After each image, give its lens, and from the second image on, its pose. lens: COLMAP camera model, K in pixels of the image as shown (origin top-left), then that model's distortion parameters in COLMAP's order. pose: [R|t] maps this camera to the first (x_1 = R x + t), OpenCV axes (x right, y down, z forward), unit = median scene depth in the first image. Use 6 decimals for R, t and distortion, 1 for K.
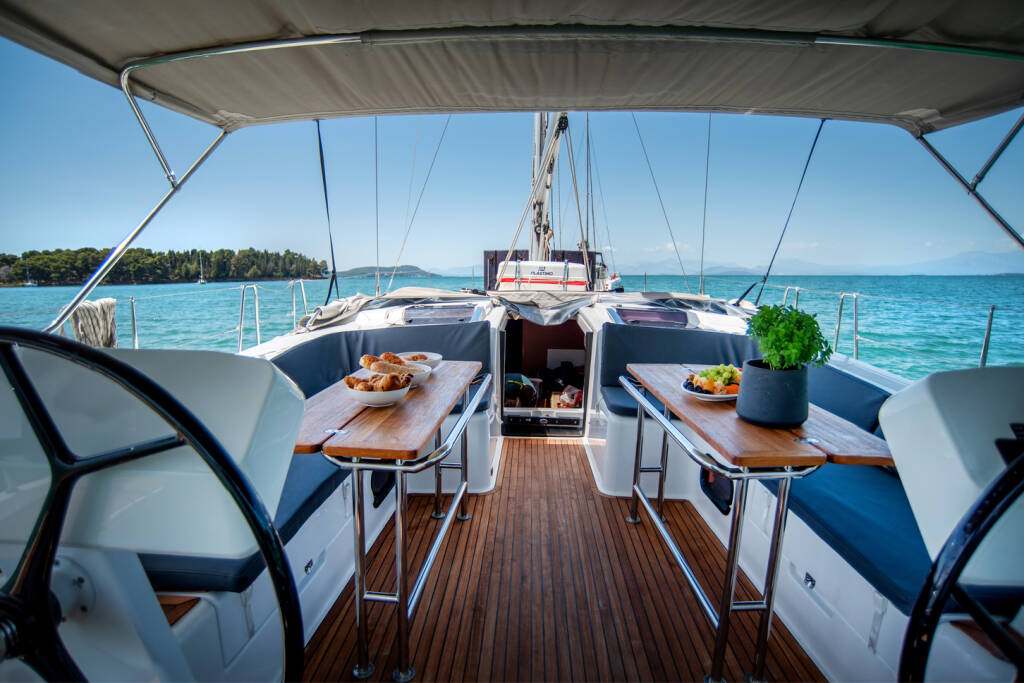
lens RADIAL K [[527.4, 0, 515.3], [0, 527.4, 346.2], [0, 0, 1]] dist [-0.103955, 0.052723]
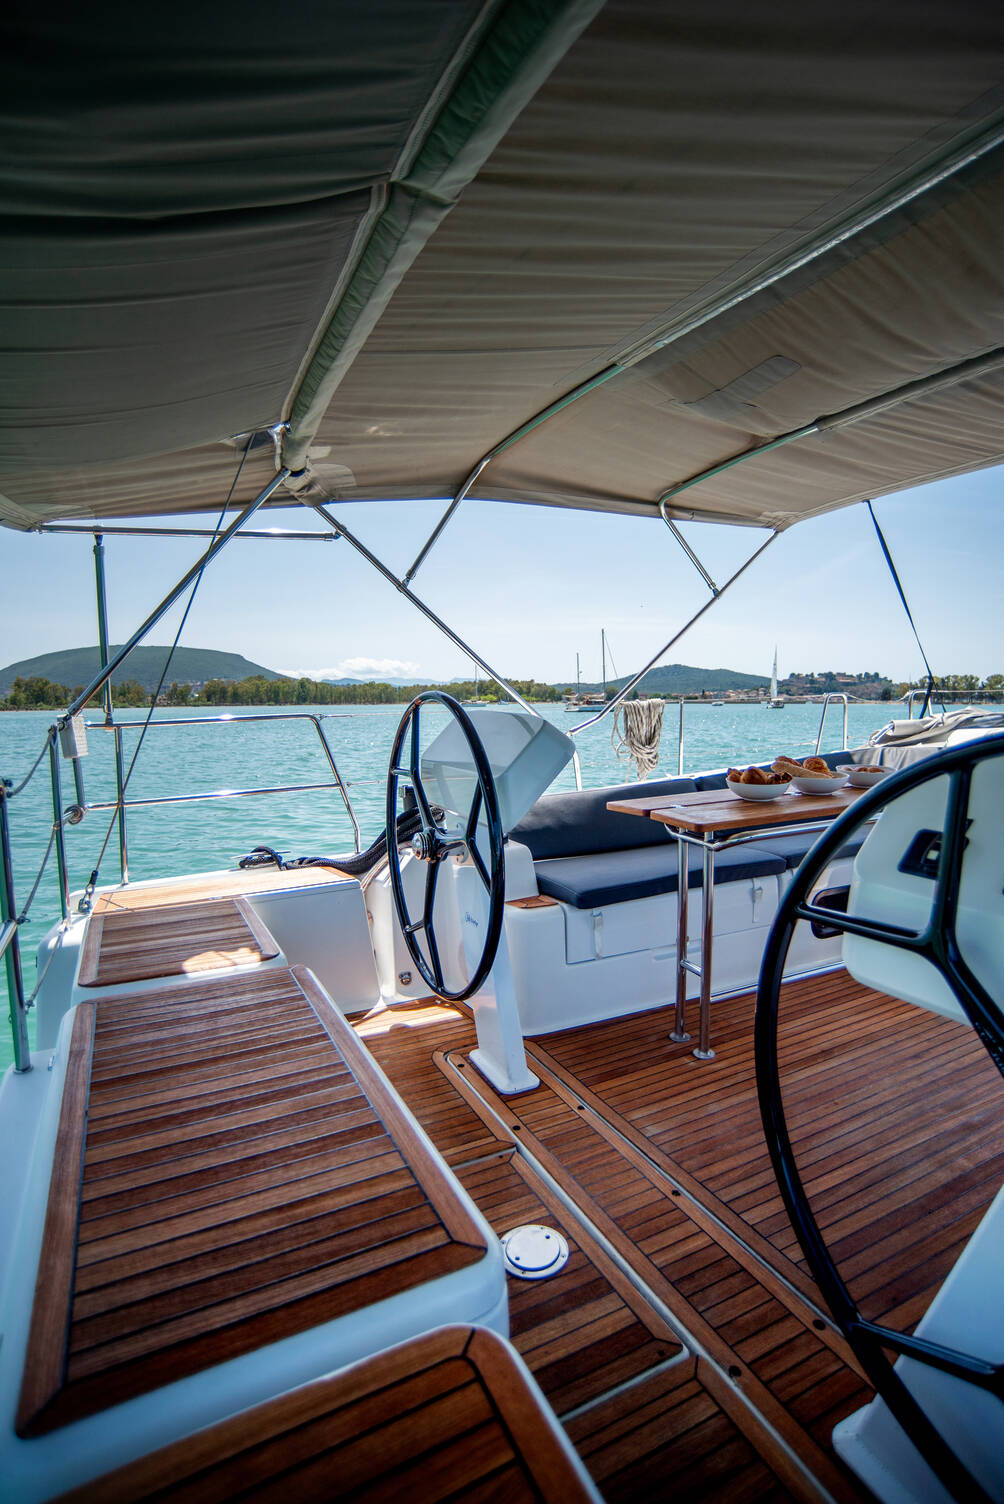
lens RADIAL K [[774.6, 0, 502.0], [0, 774.6, 752.0], [0, 0, 1]] dist [-0.103955, 0.052723]
pose [[0.468719, 0.073991, -0.880243, 0.647295], [-0.132482, 0.991103, 0.012764, 0.051373], [0.873356, 0.110634, 0.474351, -0.104274]]
